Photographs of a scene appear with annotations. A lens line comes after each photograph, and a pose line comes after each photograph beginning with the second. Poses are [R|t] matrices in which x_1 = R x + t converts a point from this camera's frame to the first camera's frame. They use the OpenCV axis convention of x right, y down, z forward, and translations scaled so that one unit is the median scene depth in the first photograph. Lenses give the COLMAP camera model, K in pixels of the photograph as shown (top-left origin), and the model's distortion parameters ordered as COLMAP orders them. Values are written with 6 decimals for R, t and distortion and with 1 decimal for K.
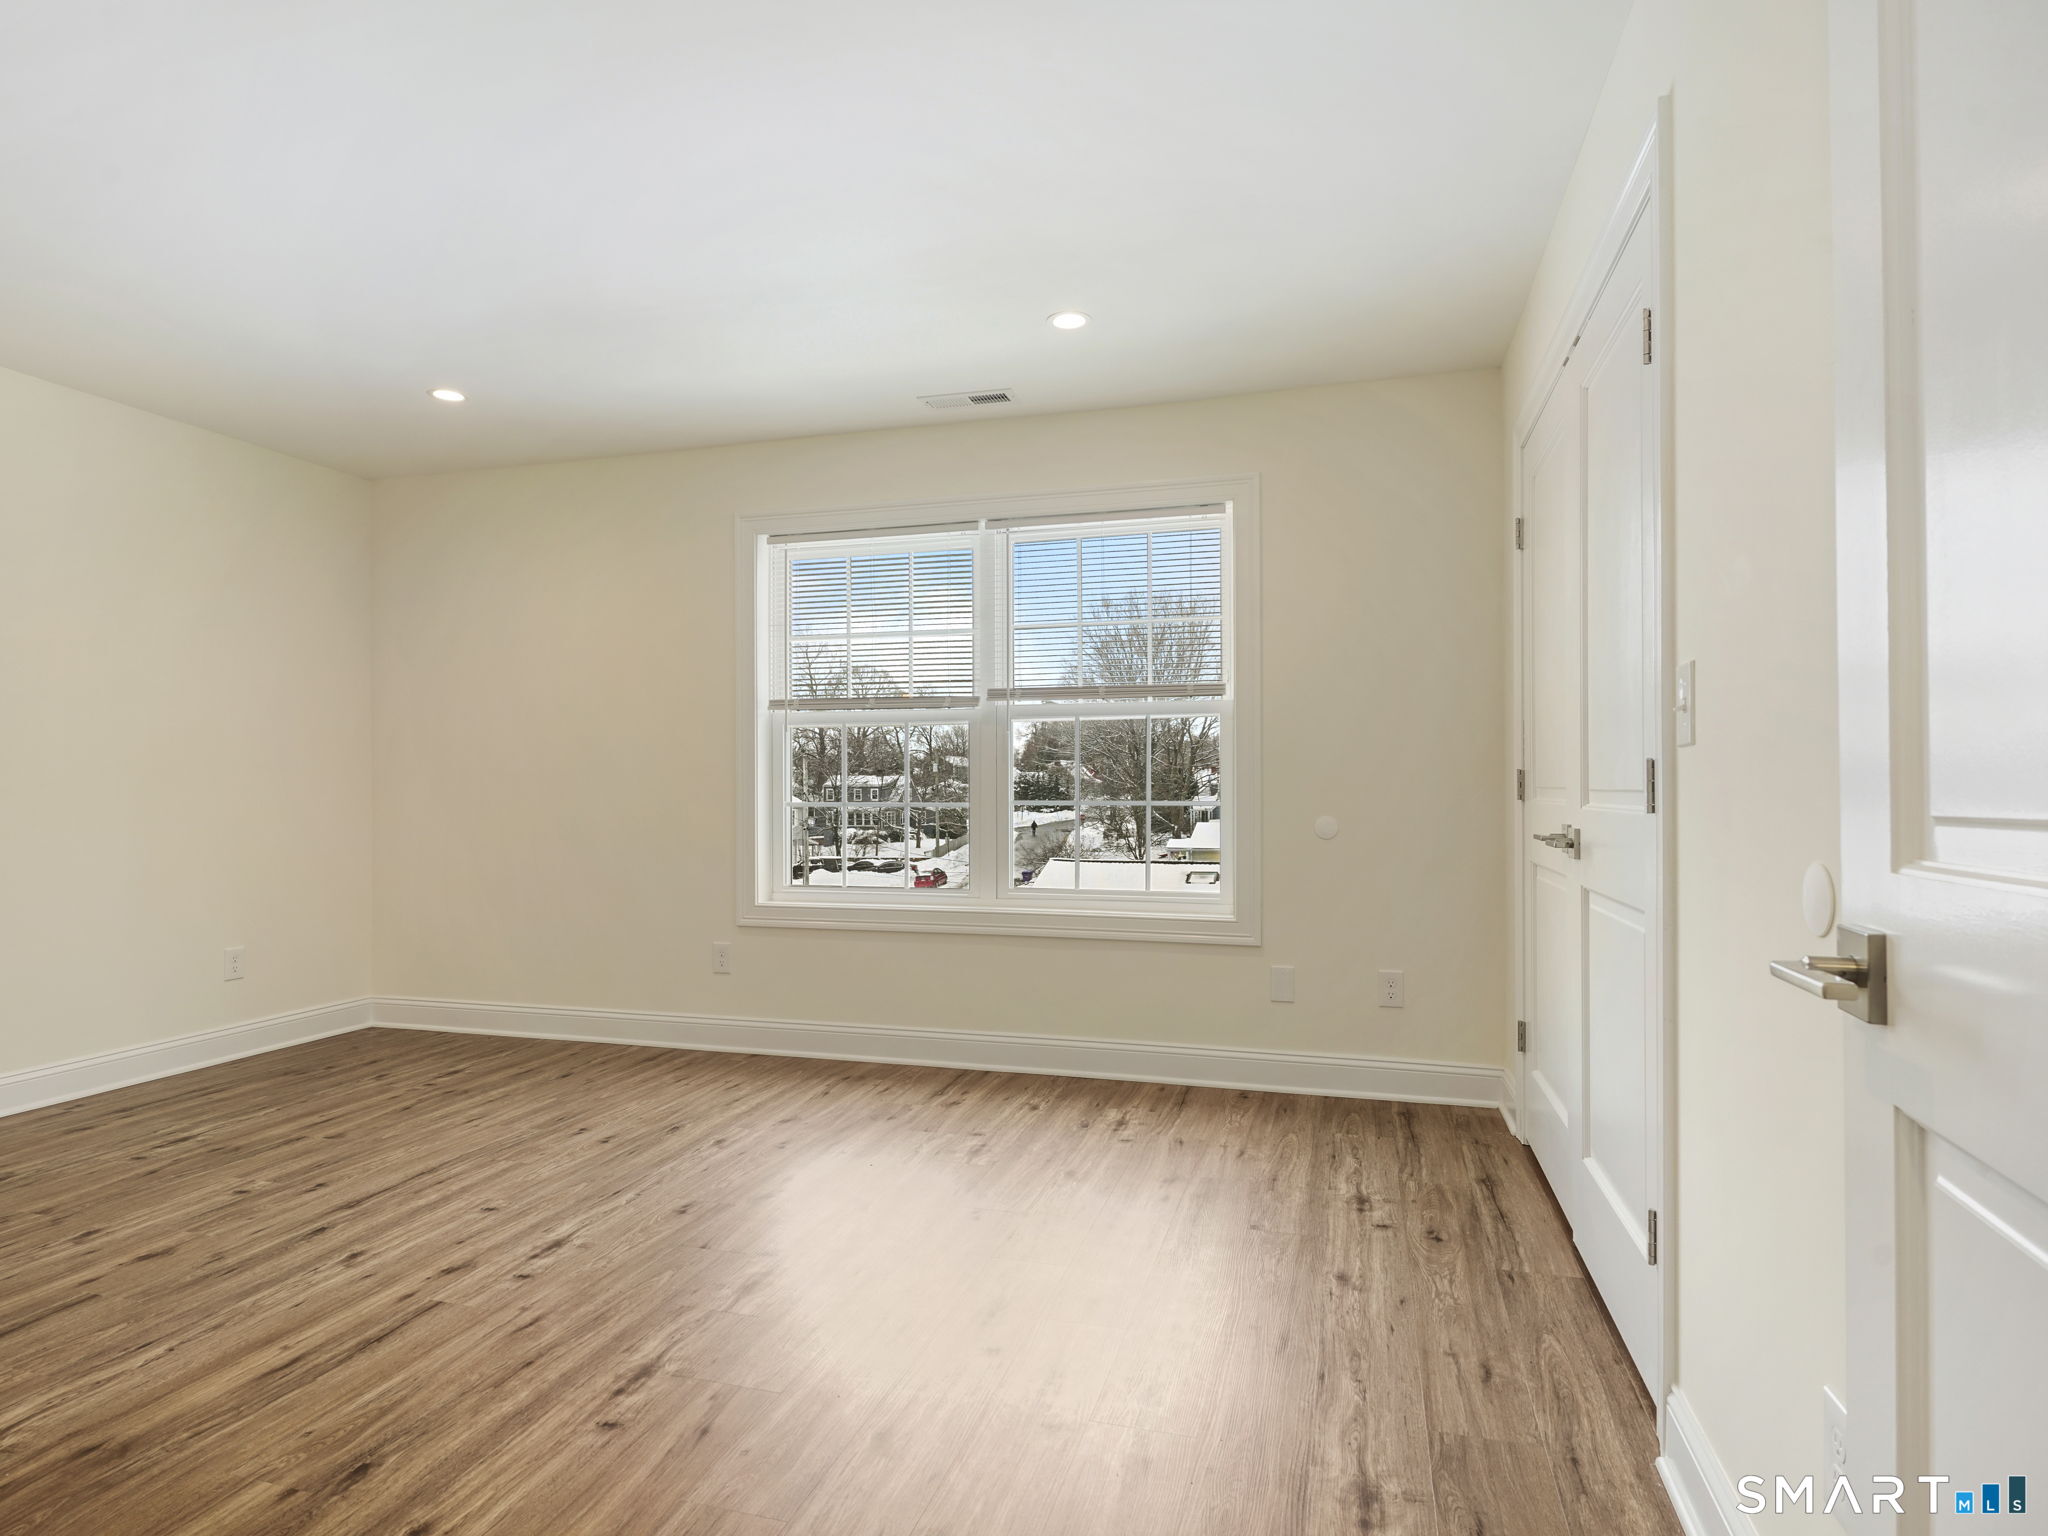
lens RADIAL K [[1115.8, 0, 1011.8], [0, 1115.8, 752.7], [0, 0, 1]] dist [0.002193, -0.004778]
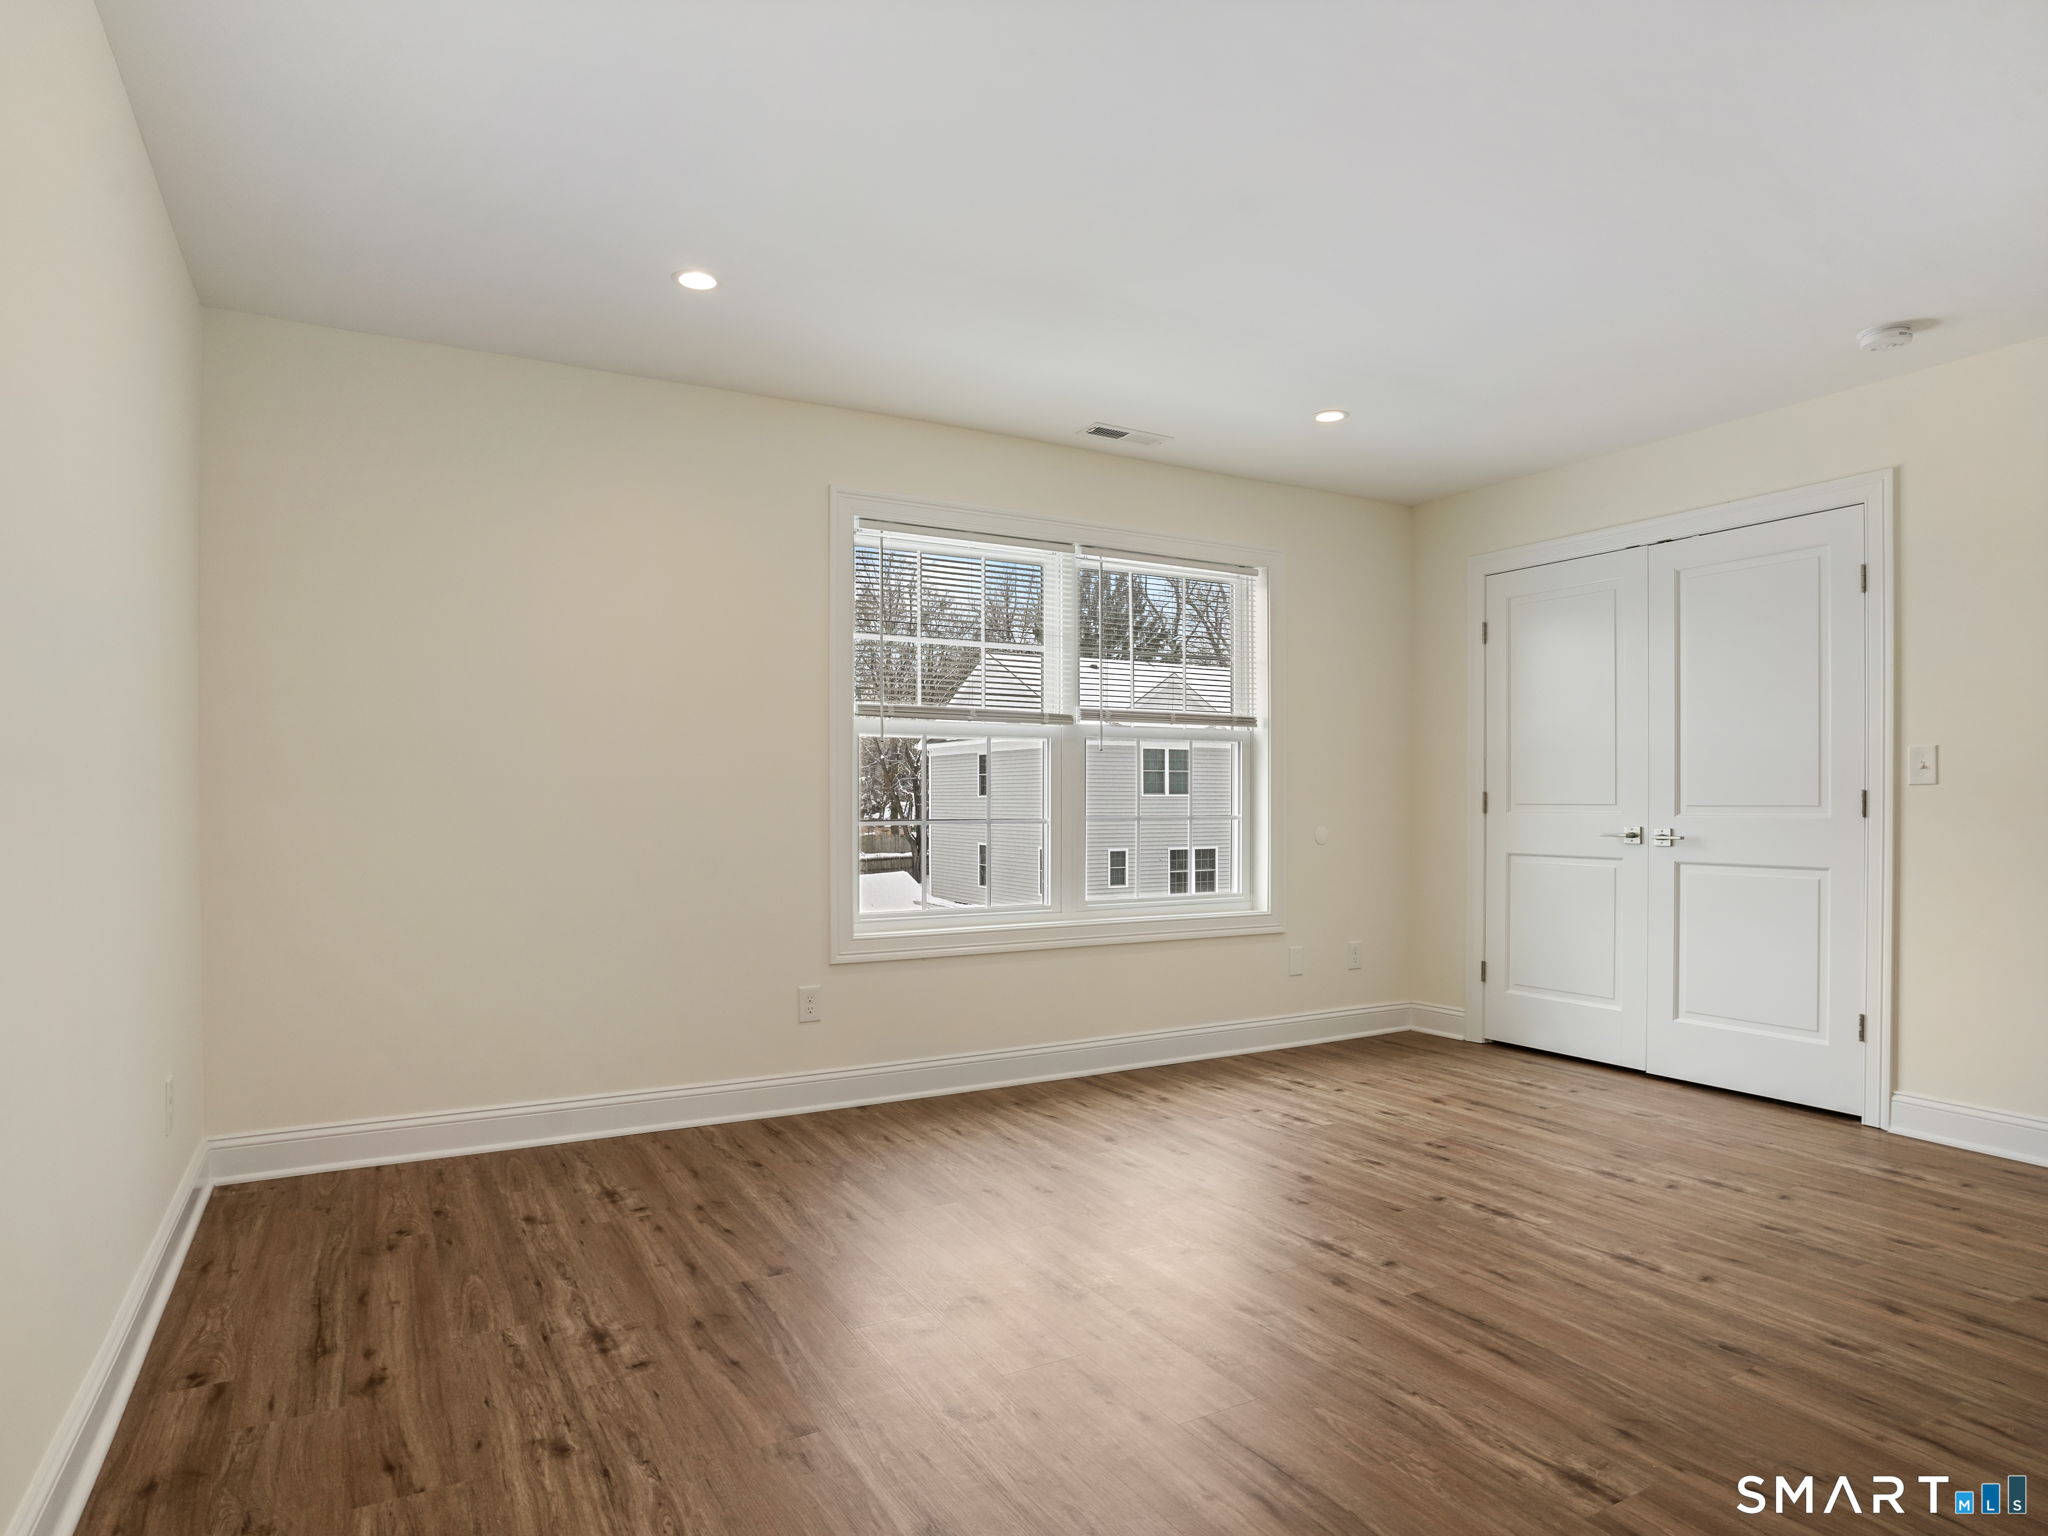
lens RADIAL K [[1187.7, 0, 1011.2], [0, 1187.7, 777.3], [0, 0, 1]] dist [-0.073313, 0.041310]
pose [[0.698889, 0.017900, 0.715006, -1.072113], [-0.023324, 0.999725, -0.002230, 0.012960], [-0.714849, -0.015118, 0.699115, 0.351473]]
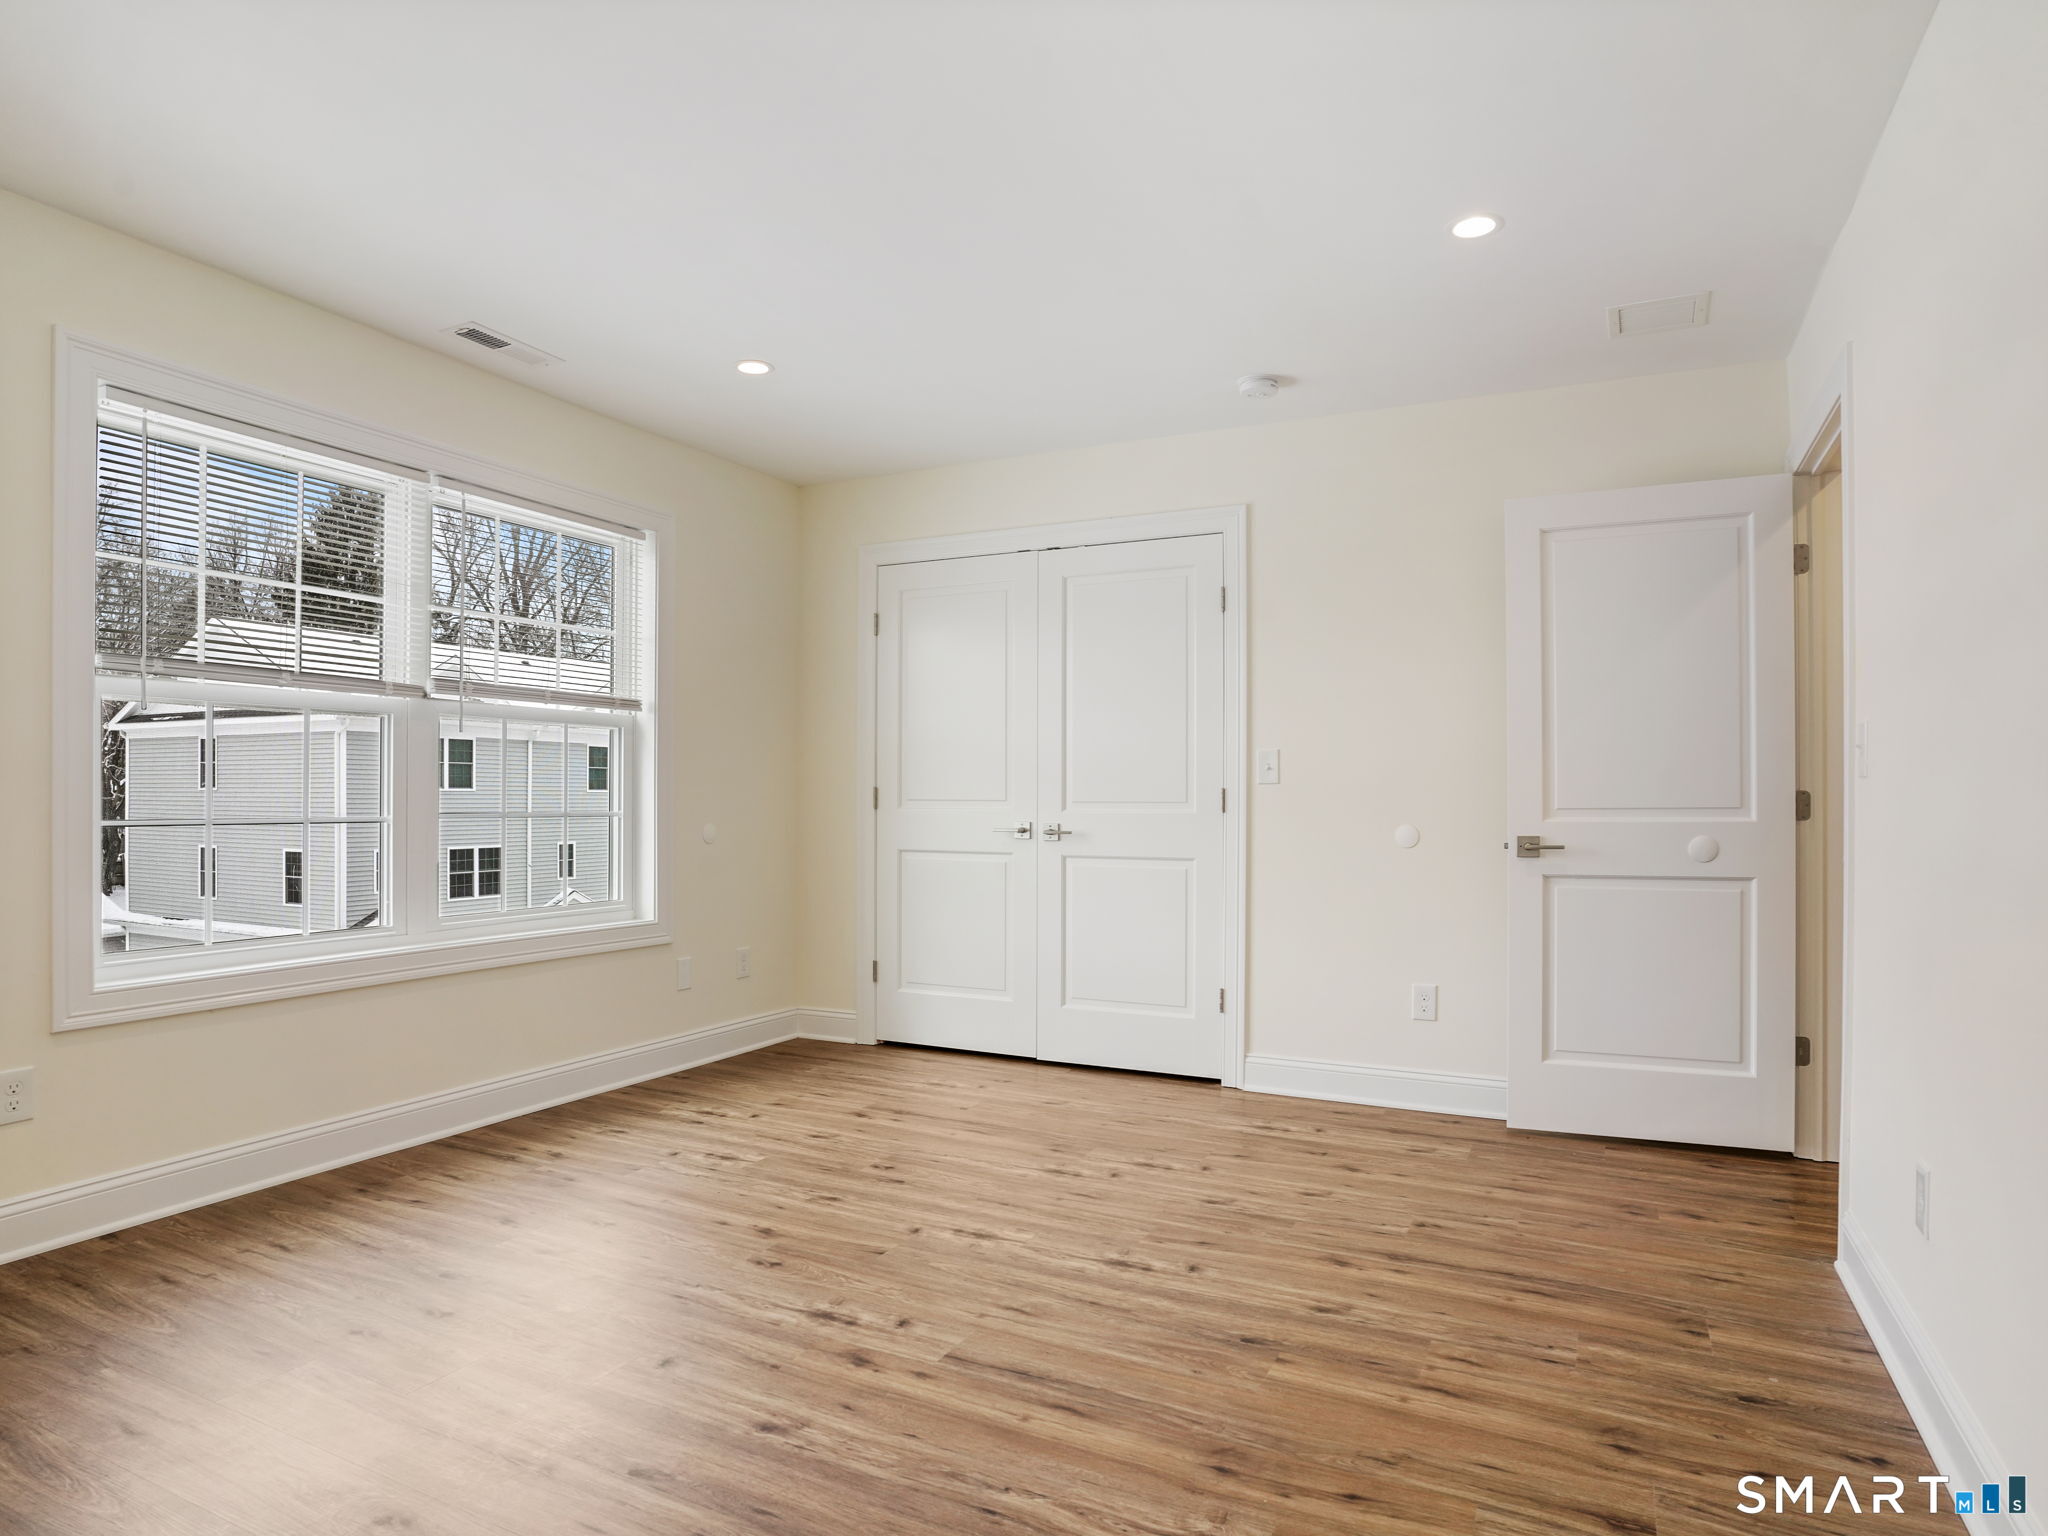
lens RADIAL K [[1187.7, 0, 1014.8], [0, 1187.7, 783.3], [0, 0, 1]] dist [-0.073313, 0.041310]
pose [[0.179673, 0.016893, 0.983581, -0.997460], [-0.033137, 0.999389, -0.011111, 0.020273], [-0.983168, -0.030596, 0.180123, 0.537214]]
